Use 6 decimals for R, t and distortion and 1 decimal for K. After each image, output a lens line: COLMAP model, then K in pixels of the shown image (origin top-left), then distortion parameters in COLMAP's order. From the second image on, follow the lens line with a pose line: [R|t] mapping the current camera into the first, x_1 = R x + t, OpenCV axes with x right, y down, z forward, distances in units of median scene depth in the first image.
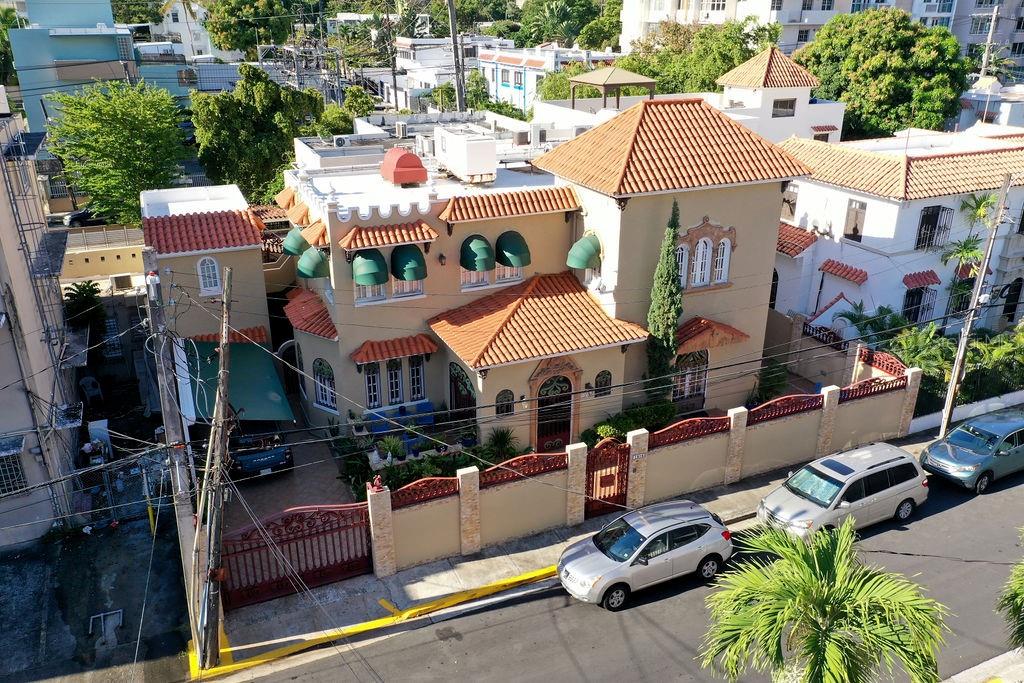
lens RADIAL K [[819.6, 0, 512.0], [0, 819.6, 341.5], [0, 0, 1]] dist [0.009587, 0.006190]
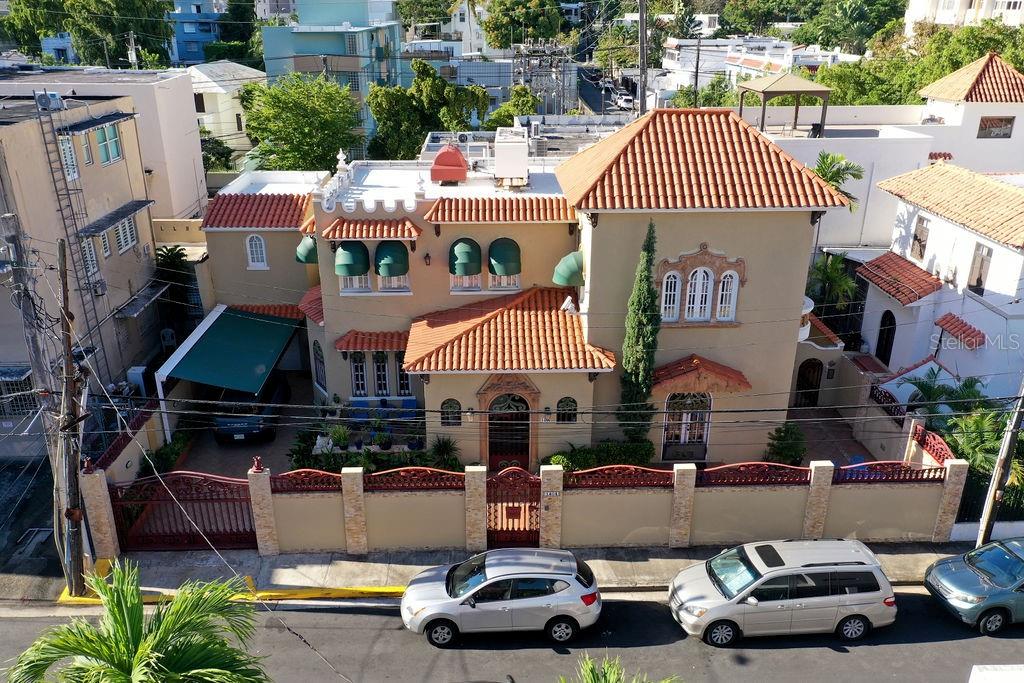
lens RADIAL K [[819.6, 0, 512.0], [0, 819.6, 341.5], [0, 0, 1]] dist [0.009587, 0.006190]
pose [[0.925701, 0.143120, -0.350135, 0.372356], [-0.143341, 0.989347, 0.025431, -0.041501], [0.350044, 0.026647, 0.936354, 0.108801]]
